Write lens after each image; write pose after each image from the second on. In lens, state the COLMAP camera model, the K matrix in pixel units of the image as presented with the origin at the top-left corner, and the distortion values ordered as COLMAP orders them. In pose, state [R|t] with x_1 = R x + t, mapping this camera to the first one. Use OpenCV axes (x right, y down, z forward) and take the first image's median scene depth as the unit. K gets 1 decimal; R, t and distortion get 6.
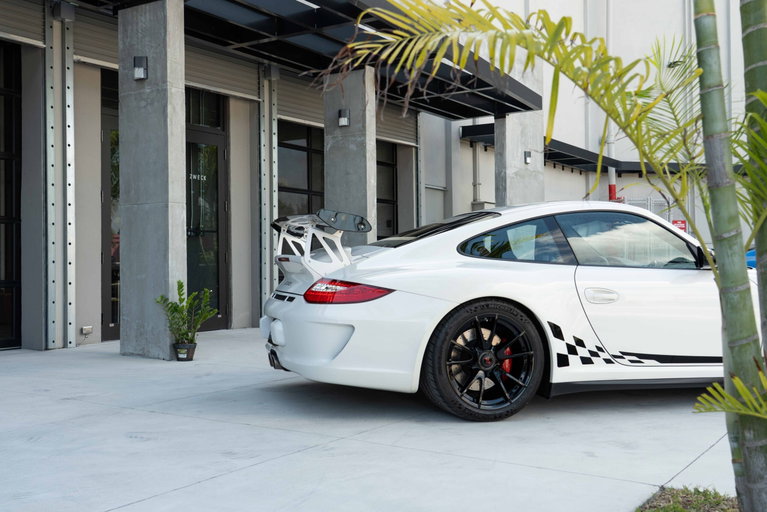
lens RADIAL K [[832.9, 0, 383.5], [0, 832.9, 256.0], [0, 0, 1]] dist [0.020703, 0.010840]
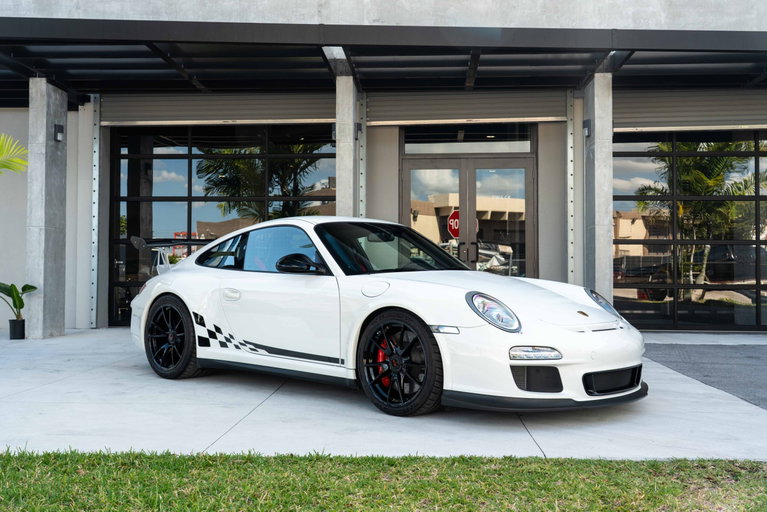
lens RADIAL K [[829.1, 0, 383.5], [0, 829.1, 256.0], [0, 0, 1]] dist [0.047665, -0.027610]
pose [[0.500086, -0.017108, -0.865807, 1.471510], [0.007629, 0.999853, -0.015350, 0.009983], [0.865942, 0.001071, 0.500143, 0.567677]]
